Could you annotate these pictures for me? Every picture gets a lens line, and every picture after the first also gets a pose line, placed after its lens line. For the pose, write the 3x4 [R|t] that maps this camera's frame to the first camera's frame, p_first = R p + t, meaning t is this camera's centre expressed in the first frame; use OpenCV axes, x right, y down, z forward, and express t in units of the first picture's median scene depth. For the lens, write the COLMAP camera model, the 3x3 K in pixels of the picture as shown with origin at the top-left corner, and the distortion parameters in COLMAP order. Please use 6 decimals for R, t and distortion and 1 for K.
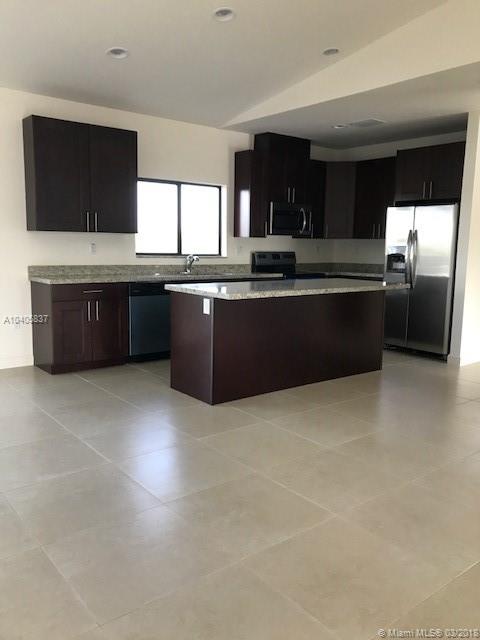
lens RADIAL K [[525.7, 0, 240.0], [0, 525.7, 320.0], [0, 0, 1]] dist [0.078900, 0.000974]
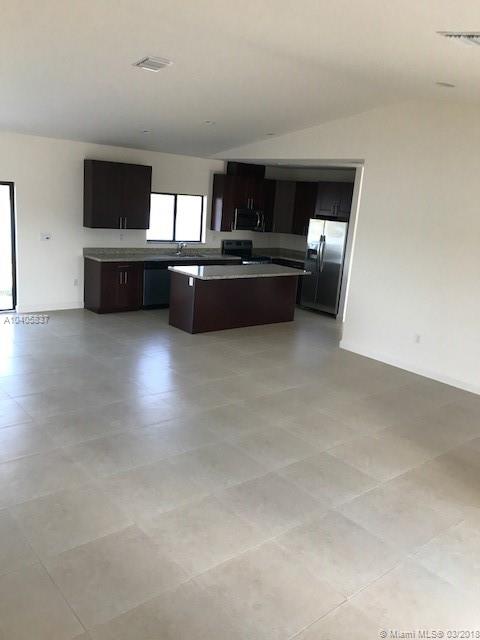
lens RADIAL K [[525.7, 0, 240.0], [0, 525.7, 320.0], [0, 0, 1]] dist [0.078900, 0.000974]
pose [[0.998010, 0.048527, 0.040254, 0.026813], [-0.051721, 0.995248, 0.082504, -0.033624], [-0.036059, -0.084421, 0.995777, -0.574036]]
